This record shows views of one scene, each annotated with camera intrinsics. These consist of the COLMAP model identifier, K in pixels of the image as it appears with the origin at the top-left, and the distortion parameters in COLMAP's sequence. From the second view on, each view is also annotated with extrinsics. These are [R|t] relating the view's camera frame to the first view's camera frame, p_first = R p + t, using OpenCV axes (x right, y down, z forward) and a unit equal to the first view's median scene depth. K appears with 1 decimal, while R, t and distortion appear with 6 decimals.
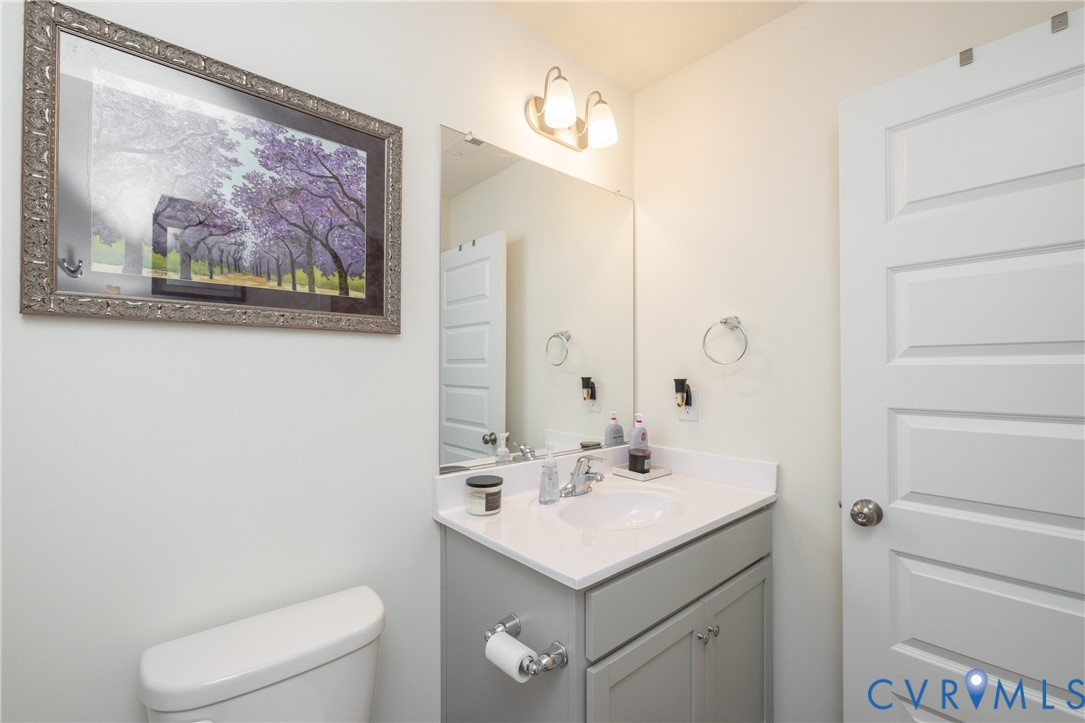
lens RADIAL K [[461.1, 0, 540.4], [0, 461.1, 356.9], [0, 0, 1]] dist [-0.017850, 0.000622]
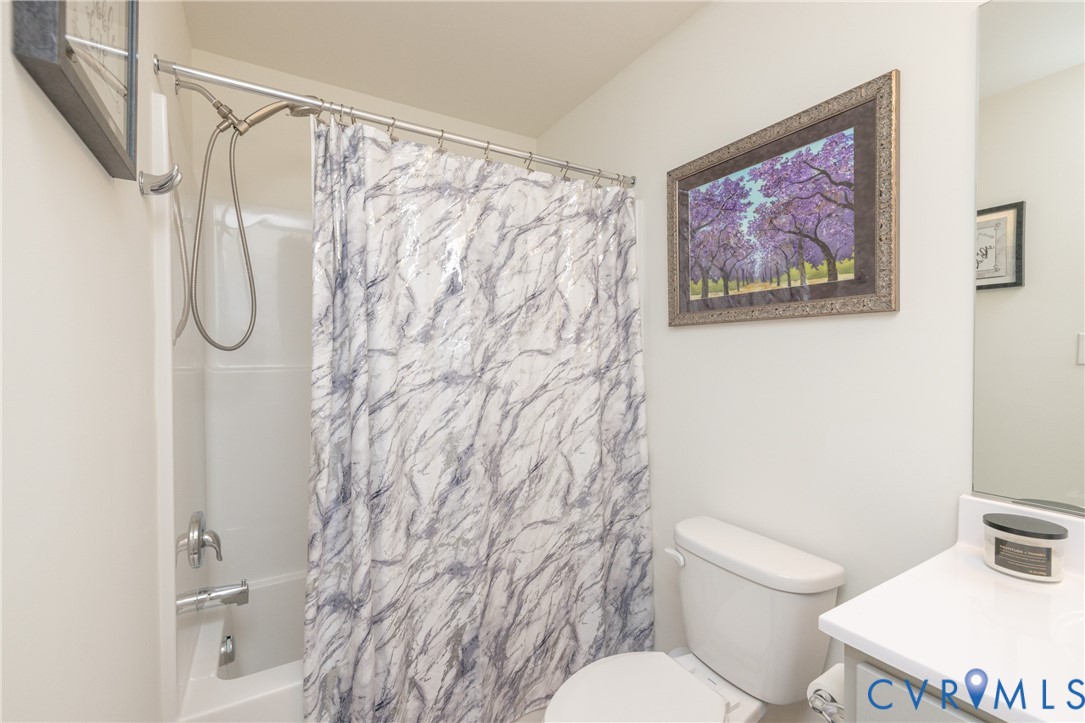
lens RADIAL K [[461.1, 0, 540.7], [0, 461.1, 359.5], [0, 0, 1]] dist [-0.017850, 0.000622]
pose [[-0.181527, 0.003919, -0.983378, 0.743223], [0.028525, 0.999592, -0.001282, 0.028648], [0.982972, -0.028283, -0.181565, 0.550870]]
